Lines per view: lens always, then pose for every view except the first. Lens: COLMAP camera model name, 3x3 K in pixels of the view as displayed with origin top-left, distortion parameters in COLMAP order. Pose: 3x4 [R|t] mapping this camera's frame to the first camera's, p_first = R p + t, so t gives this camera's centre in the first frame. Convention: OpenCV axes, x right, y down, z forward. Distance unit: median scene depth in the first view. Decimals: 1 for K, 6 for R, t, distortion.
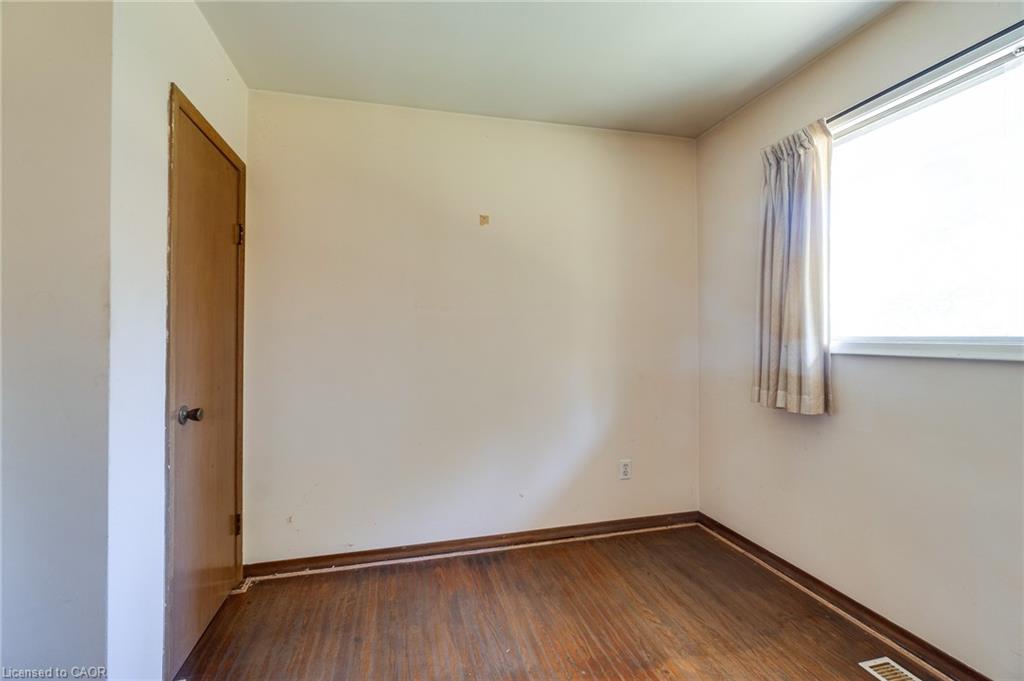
lens RADIAL K [[452.0, 0, 511.0], [0, 452.0, 329.5], [0, 0, 1]] dist [0.000893, 0.000841]
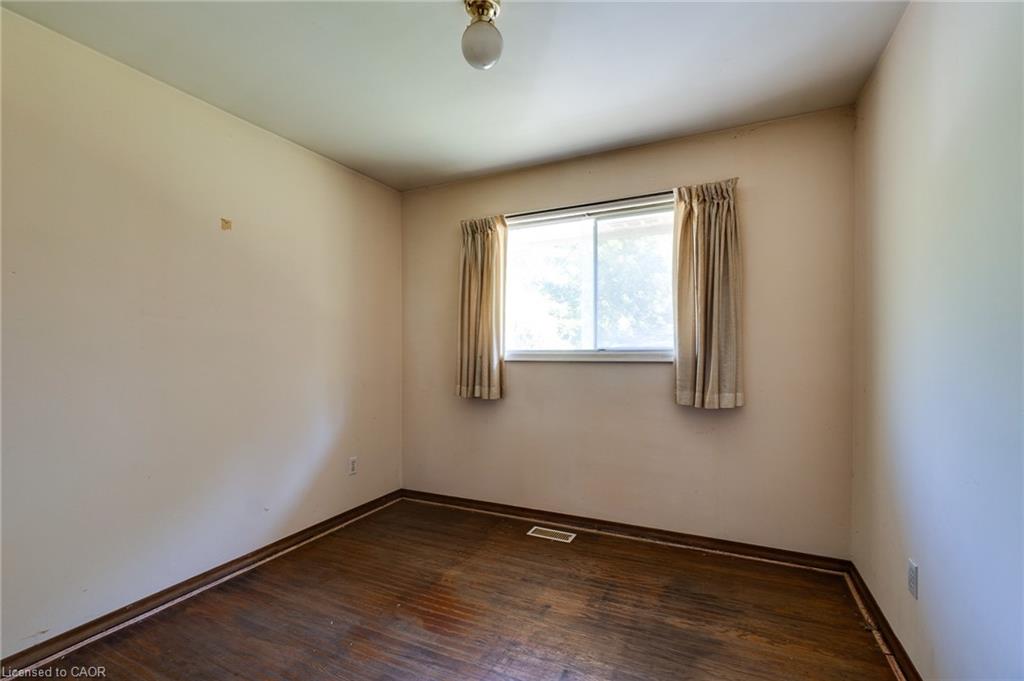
lens RADIAL K [[451.1, 0, 512.9], [0, 451.1, 356.1], [0, 0, 1]] dist [-0.001493, -0.000015]
pose [[0.639250, -0.007032, 0.768967, -0.484413], [-0.008994, 0.999821, 0.016620, 0.008469], [-0.768947, -0.017541, 0.639072, -0.059547]]
